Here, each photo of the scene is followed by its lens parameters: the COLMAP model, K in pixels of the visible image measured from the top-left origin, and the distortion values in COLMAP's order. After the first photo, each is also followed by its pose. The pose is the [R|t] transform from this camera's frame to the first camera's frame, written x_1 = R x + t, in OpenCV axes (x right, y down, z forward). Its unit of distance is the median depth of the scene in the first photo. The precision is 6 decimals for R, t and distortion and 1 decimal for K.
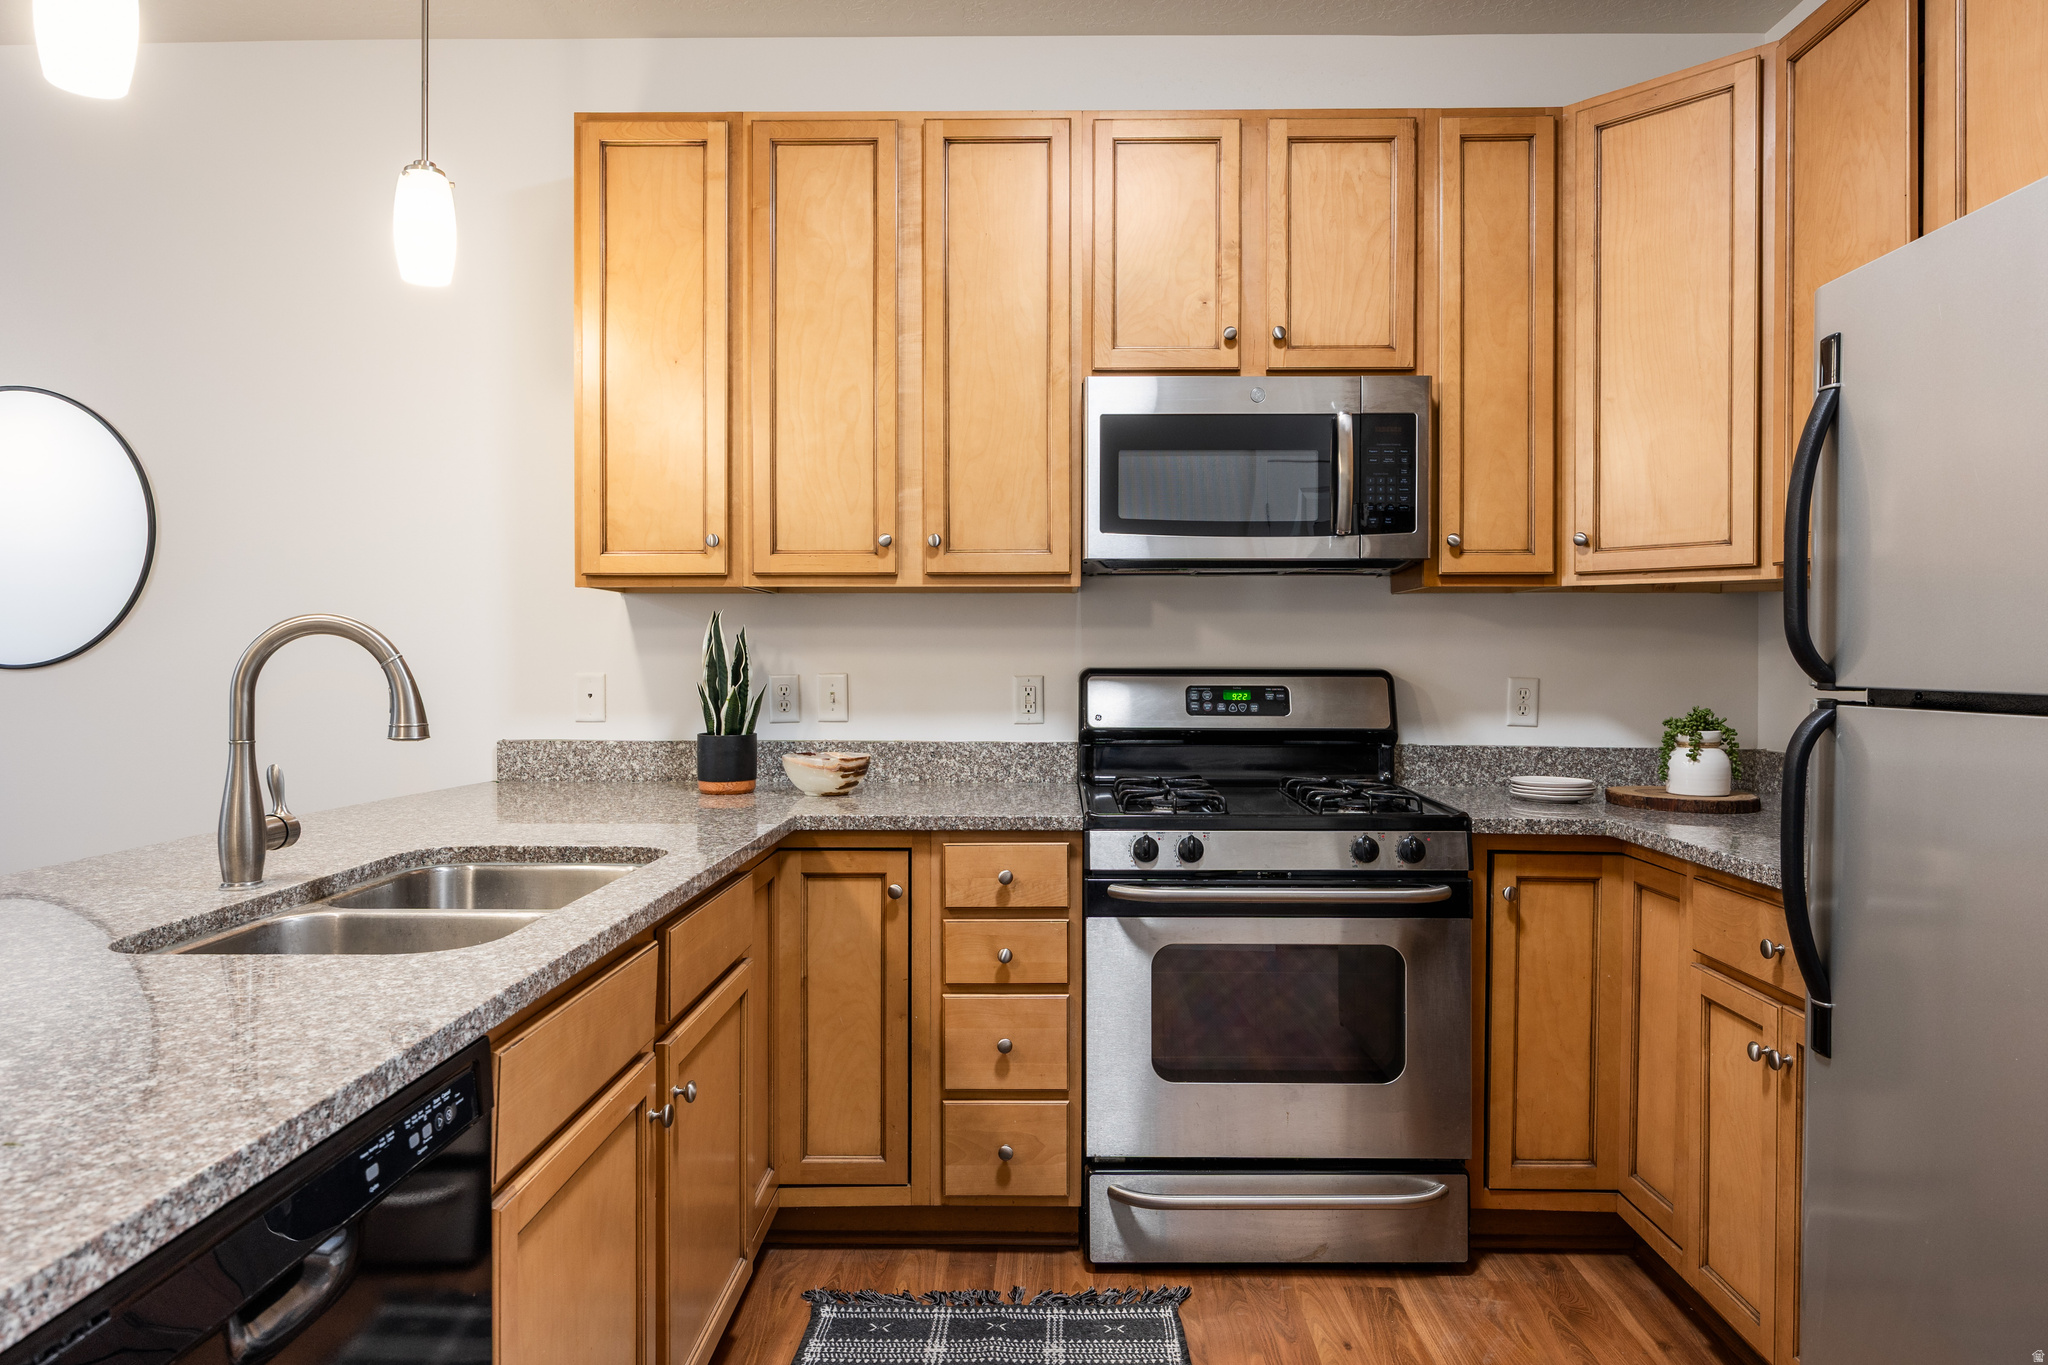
lens RADIAL K [[1298.7, 0, 1024.4], [0, 1298.7, 669.4], [0, 0, 1]] dist [-0.000568, -0.000342]
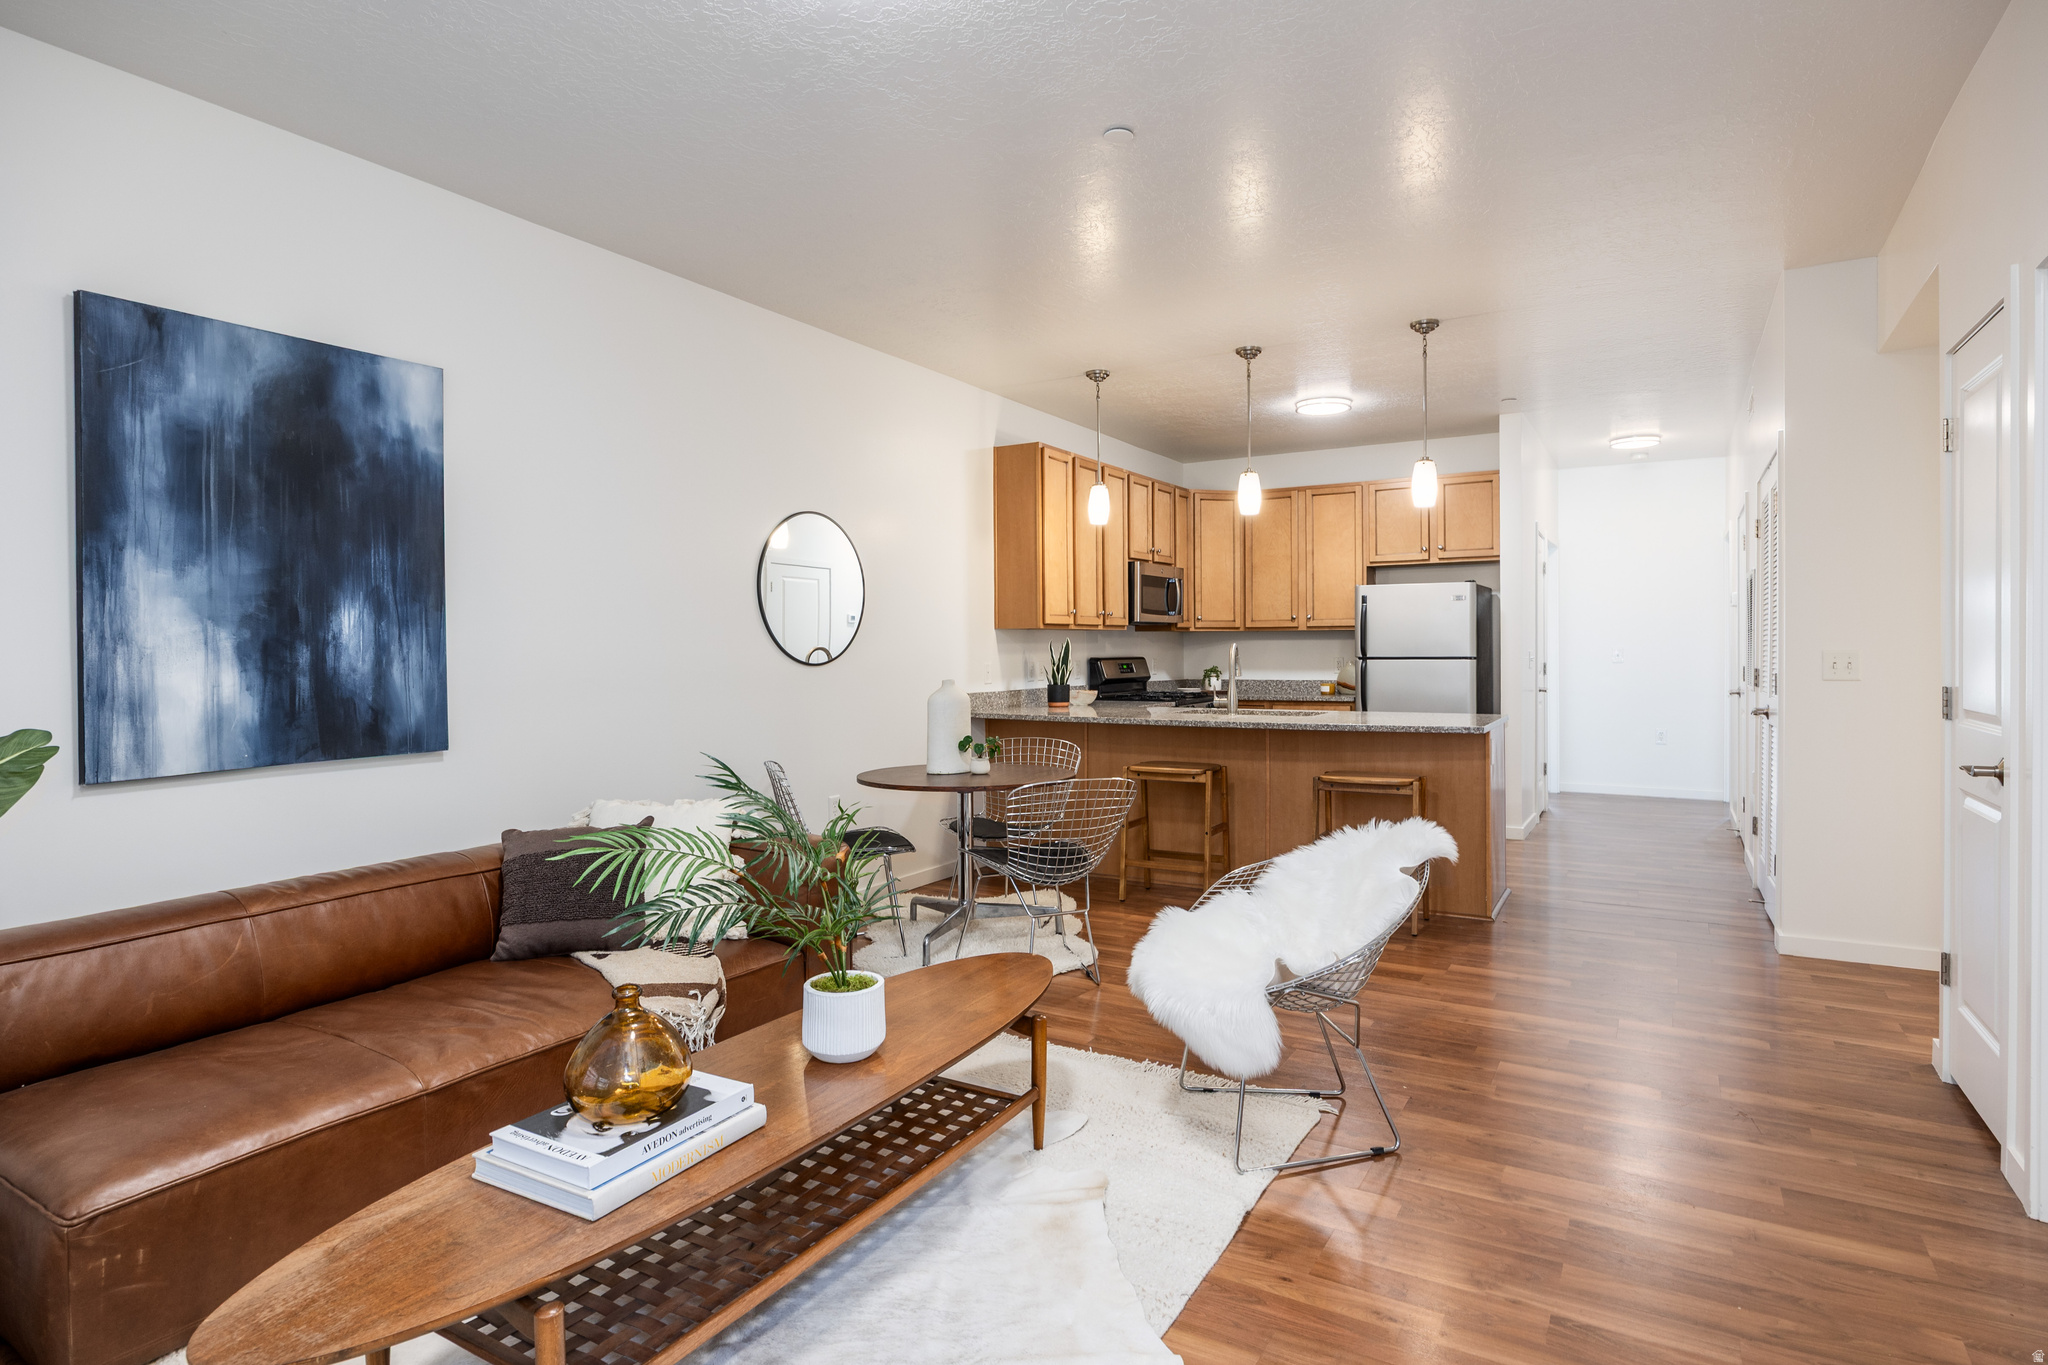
lens RADIAL K [[1065.8, 0, 1041.2], [0, 1065.8, 668.7], [0, 0, 1]] dist [-0.000847, 0.000070]
pose [[0.488900, -0.021492, 0.872075, -2.215040], [0.018950, 0.999722, 0.014013, -0.013326], [-0.872134, 0.009675, 0.489171, -0.019639]]
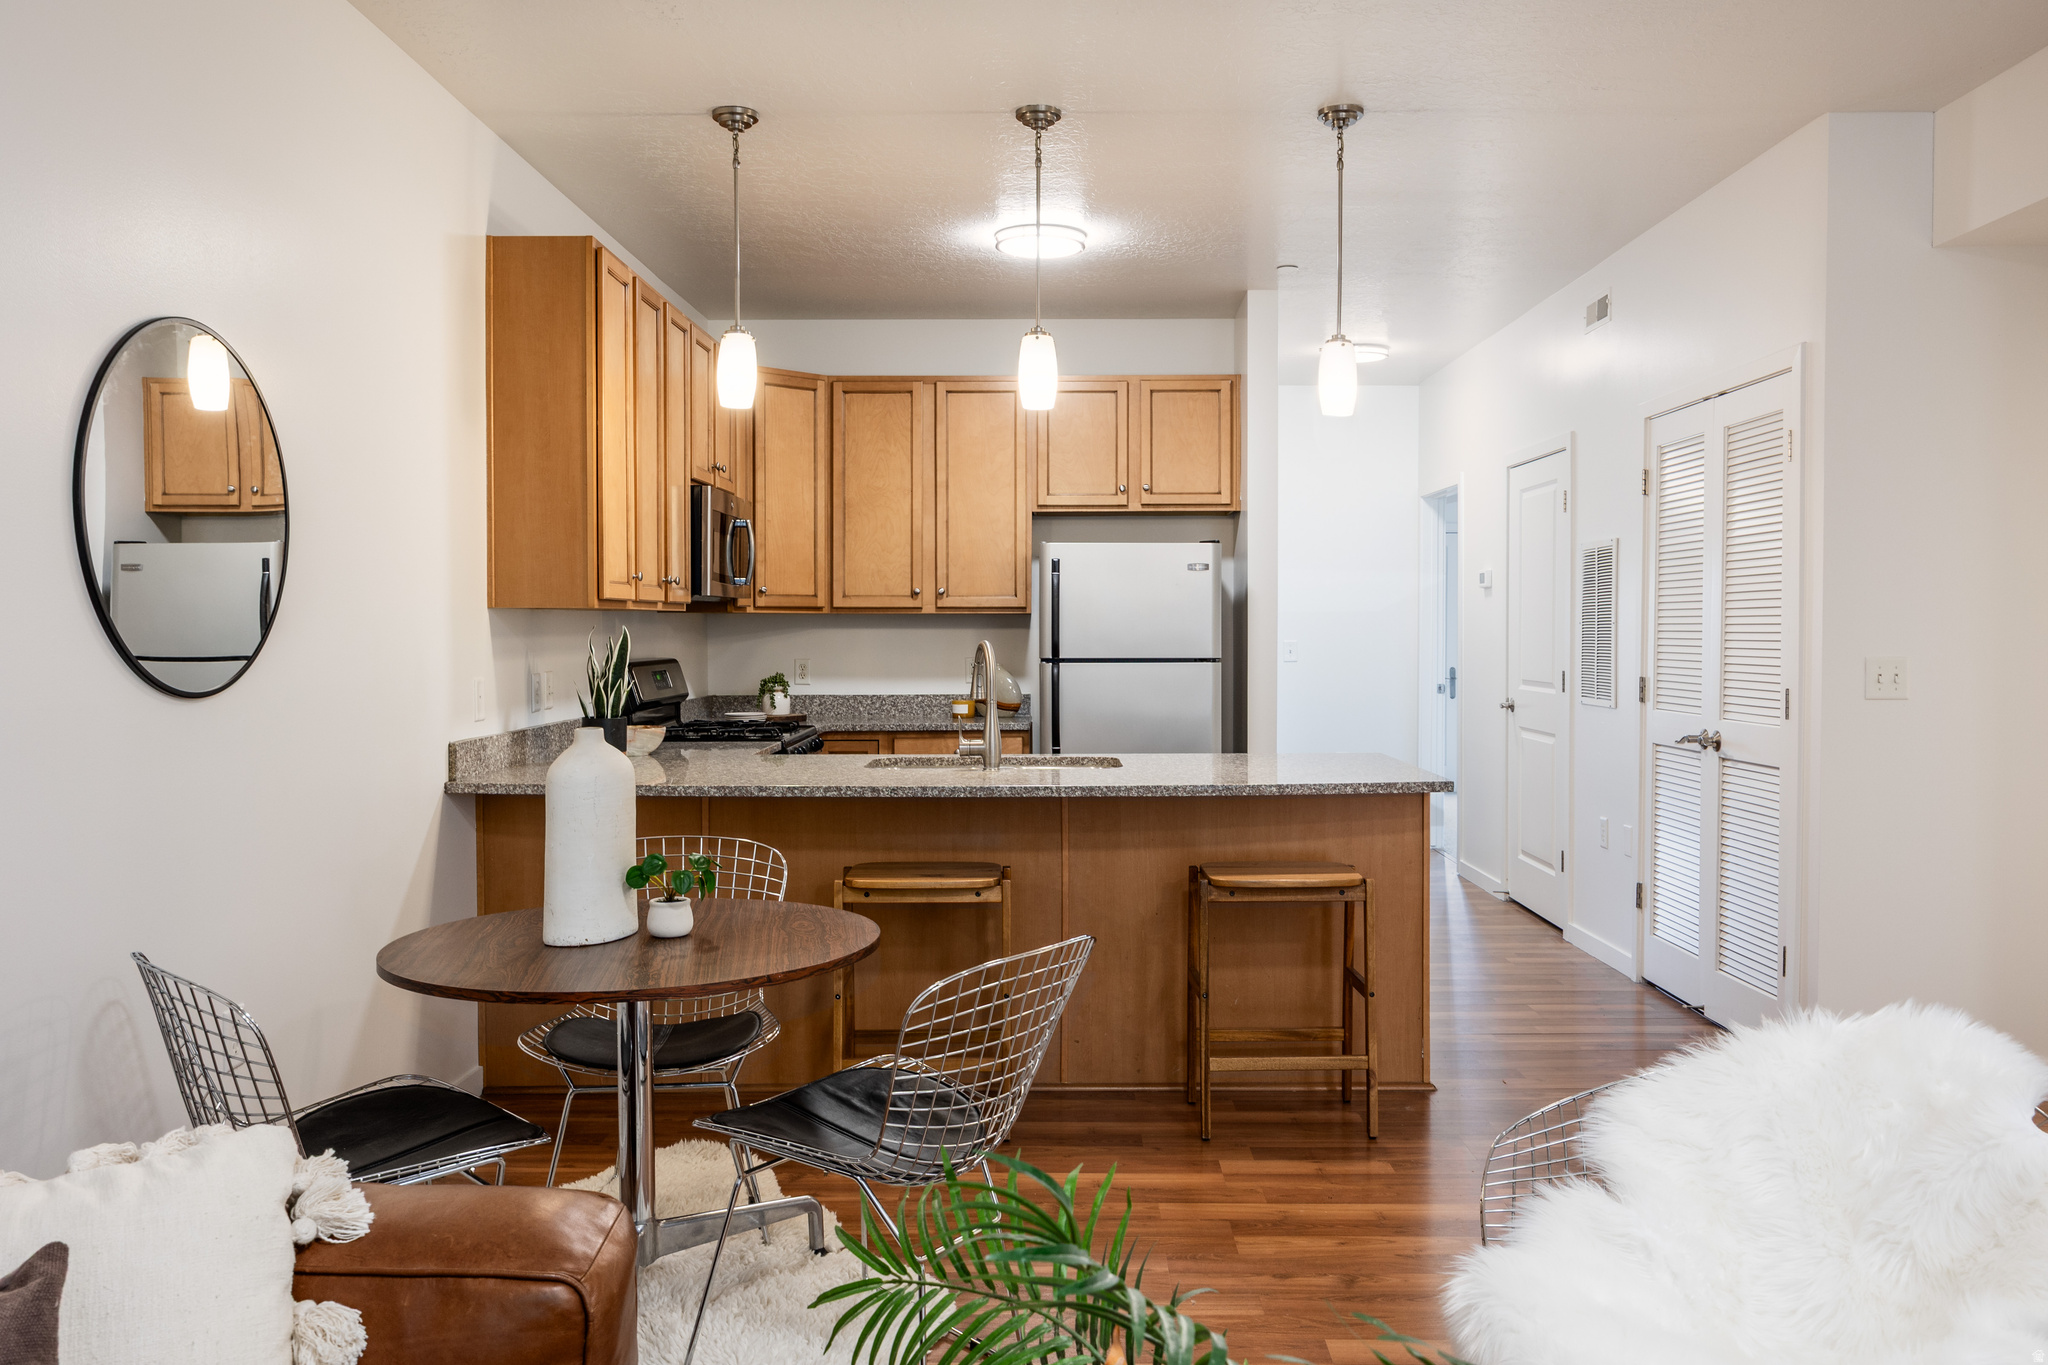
lens RADIAL K [[1557.3, 0, 1065.4], [0, 1557.3, 654.3], [0, 0, 1]] dist [-0.012523, -0.006283]
pose [[-0.026269, -0.019888, 0.999457, -1.926751], [0.013469, 0.999704, 0.020247, -0.042901], [-0.999564, 0.013994, -0.025993, 0.589609]]
